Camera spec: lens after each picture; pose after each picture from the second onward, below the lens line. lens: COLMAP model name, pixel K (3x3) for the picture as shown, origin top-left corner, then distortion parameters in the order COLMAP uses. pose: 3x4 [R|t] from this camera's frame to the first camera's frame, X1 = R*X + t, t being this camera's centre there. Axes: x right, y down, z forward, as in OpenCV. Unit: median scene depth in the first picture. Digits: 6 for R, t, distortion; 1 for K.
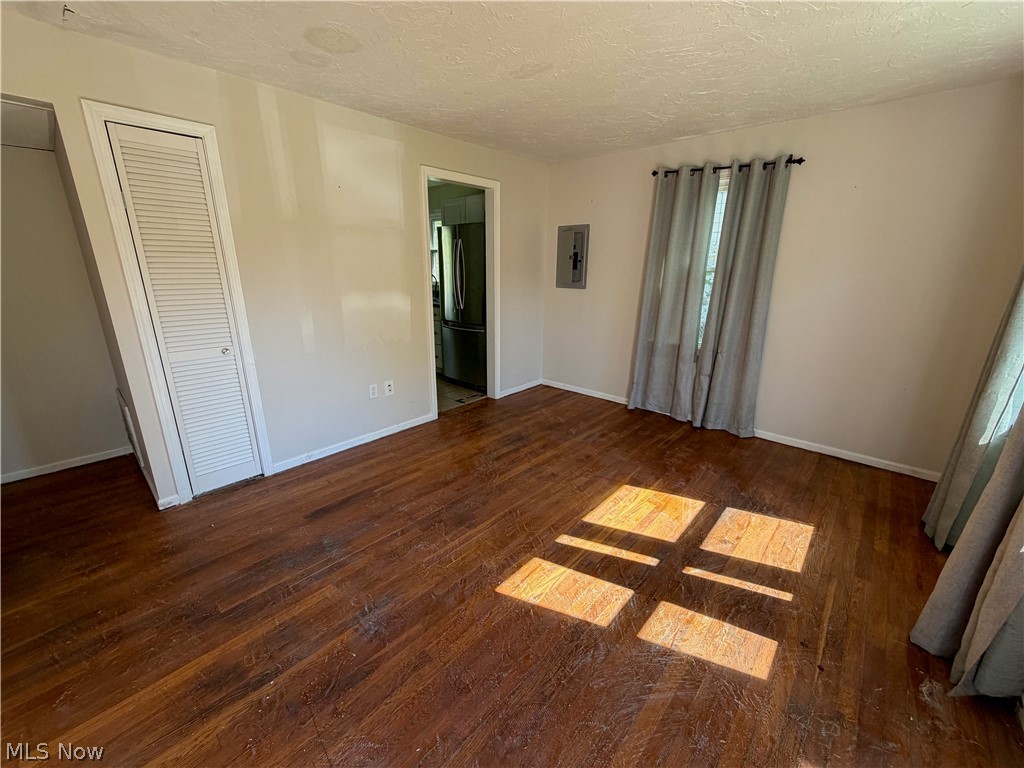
lens RADIAL K [[407.2, 0, 508.4], [0, 407.2, 384.0], [0, 0, 1]] dist [-0.002314, -0.000504]
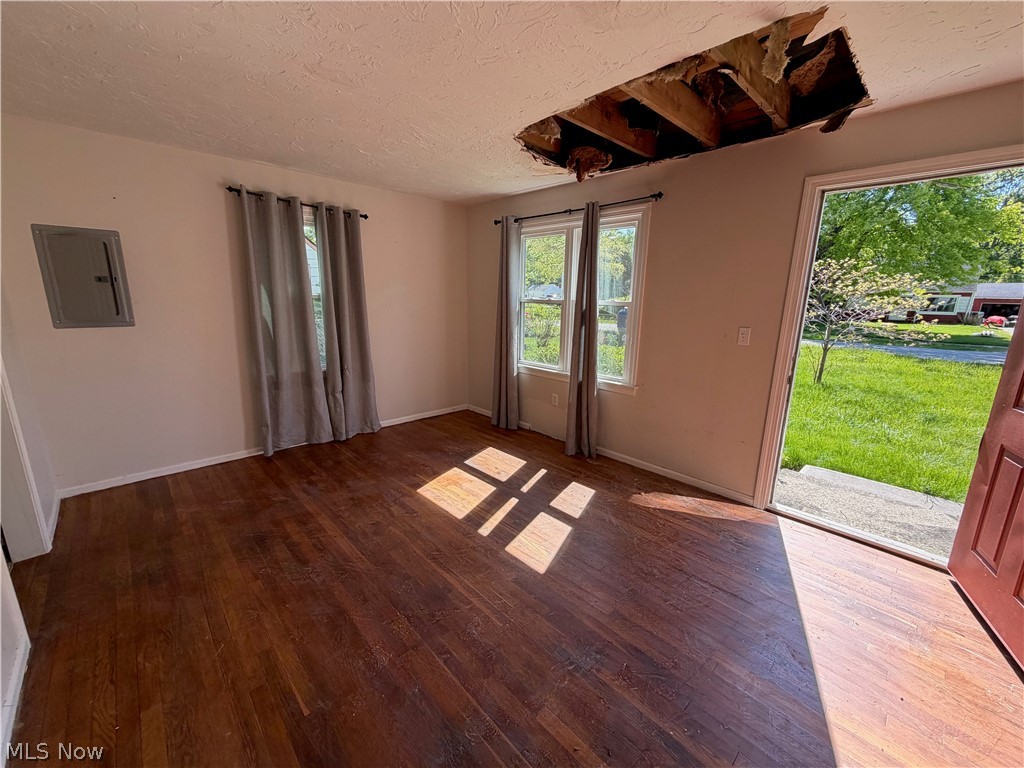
lens RADIAL K [[407.2, 0, 509.9], [0, 407.2, 387.0], [0, 0, 1]] dist [-0.002314, -0.000504]
pose [[0.066306, -0.227470, 0.971525, -0.659822], [0.263627, 0.943063, 0.202814, -0.164654], [-0.962343, 0.242673, 0.122498, 0.510936]]
